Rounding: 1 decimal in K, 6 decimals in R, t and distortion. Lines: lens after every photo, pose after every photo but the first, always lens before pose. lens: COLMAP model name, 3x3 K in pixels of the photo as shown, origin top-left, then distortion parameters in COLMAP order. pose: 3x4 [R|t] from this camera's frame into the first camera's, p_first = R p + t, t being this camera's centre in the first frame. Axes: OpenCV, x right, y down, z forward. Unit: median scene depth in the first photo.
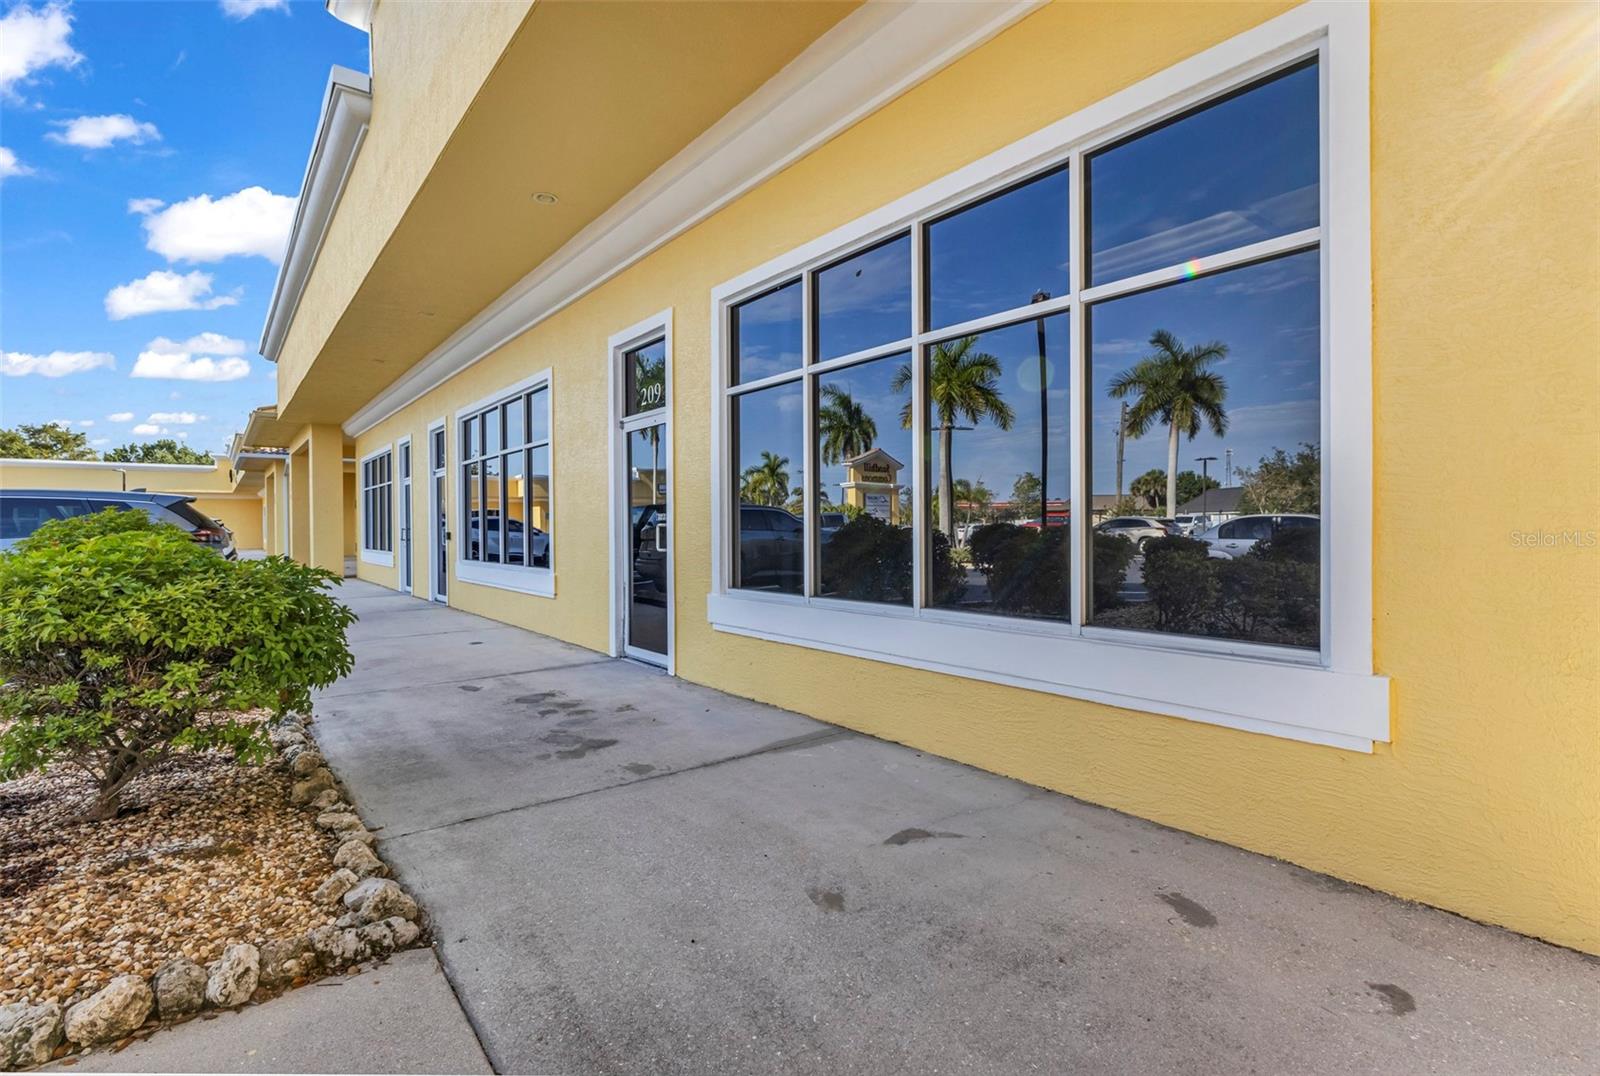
lens RADIAL K [[750.8, 0, 811.0], [0, 750.8, 534.8], [0, 0, 1]] dist [-0.001316, -0.000134]
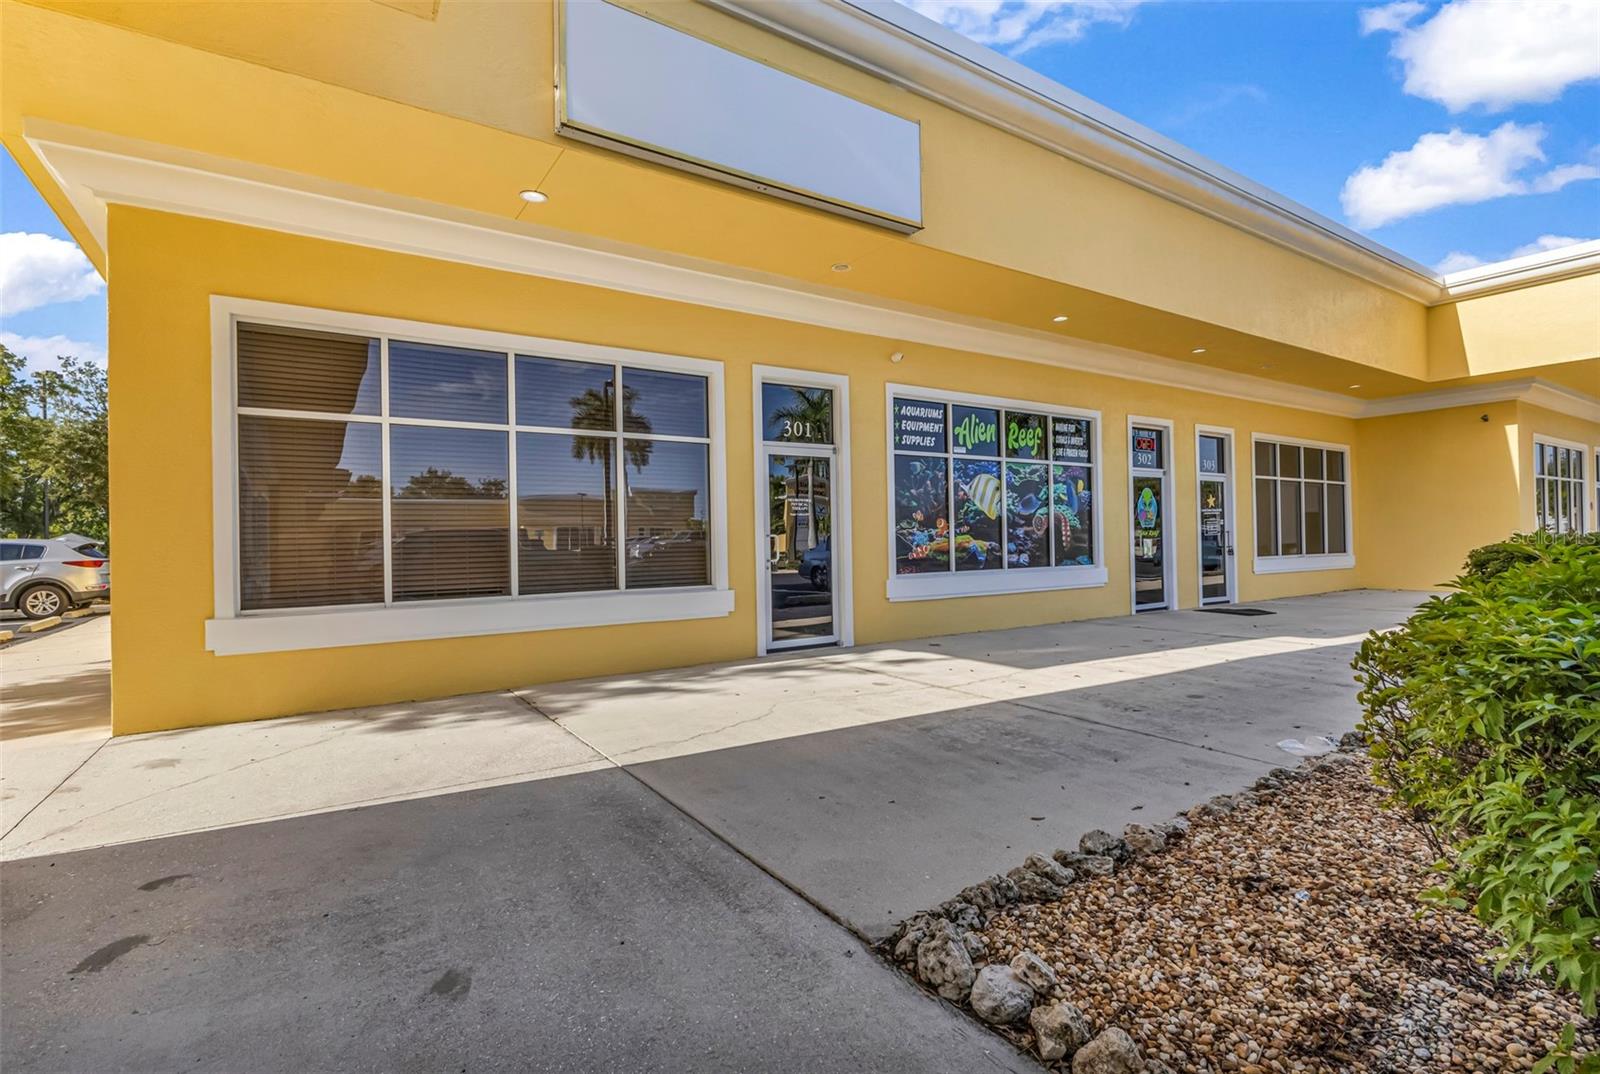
lens RADIAL K [[750.8, 0, 796.4], [0, 750.8, 529.8], [0, 0, 1]] dist [-0.001316, -0.000134]
pose [[-0.994002, 0.027077, 0.105958, -0.518236], [0.026382, 0.999620, -0.007957, -0.010887], [-0.106133, -0.005114, -0.994339, 2.000478]]
